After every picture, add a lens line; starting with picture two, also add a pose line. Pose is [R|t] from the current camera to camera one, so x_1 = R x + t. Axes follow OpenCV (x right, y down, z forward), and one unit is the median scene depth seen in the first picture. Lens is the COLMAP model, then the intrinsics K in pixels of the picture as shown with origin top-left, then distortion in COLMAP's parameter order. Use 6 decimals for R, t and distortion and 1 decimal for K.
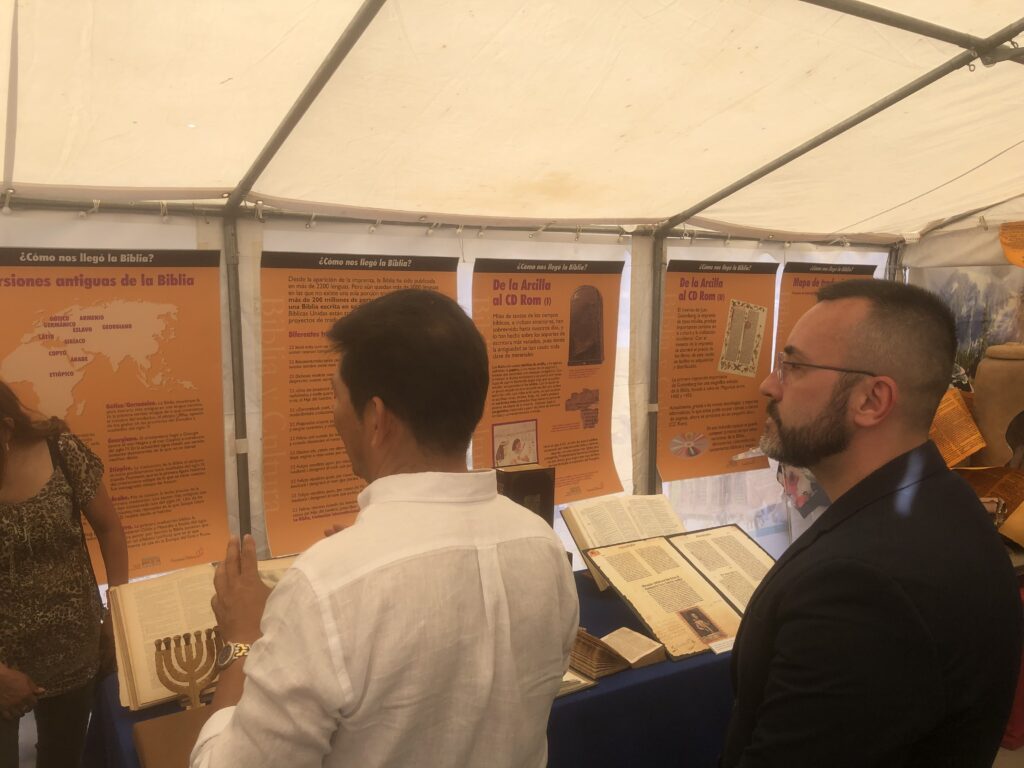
lens RADIAL K [[813.3, 0, 509.9], [0, 813.3, 395.3], [0, 0, 1]] dist [-0.001328, -0.000640]
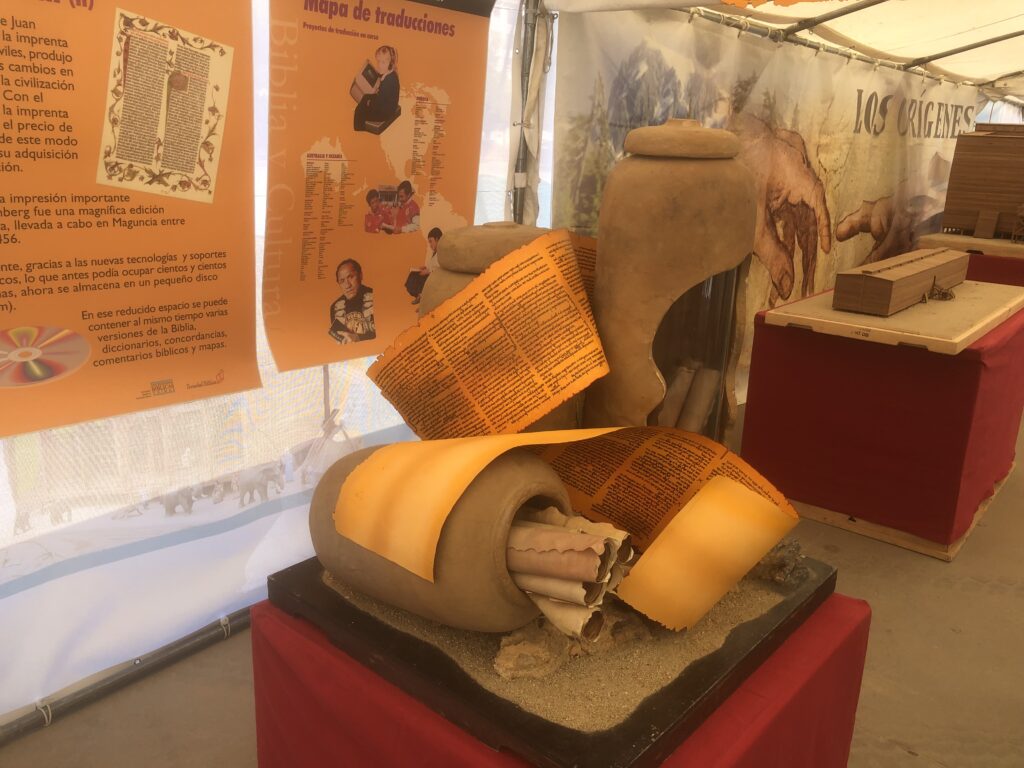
lens RADIAL K [[843.7, 0, 512.0], [0, 843.7, 384.0], [0, 0, 1]] dist [0.059472, -0.003695]
pose [[0.955523, -0.041606, 0.291968, 0.409275], [-0.009428, 0.985183, 0.171246, -0.006076], [-0.294767, -0.166382, 0.940973, 0.601516]]
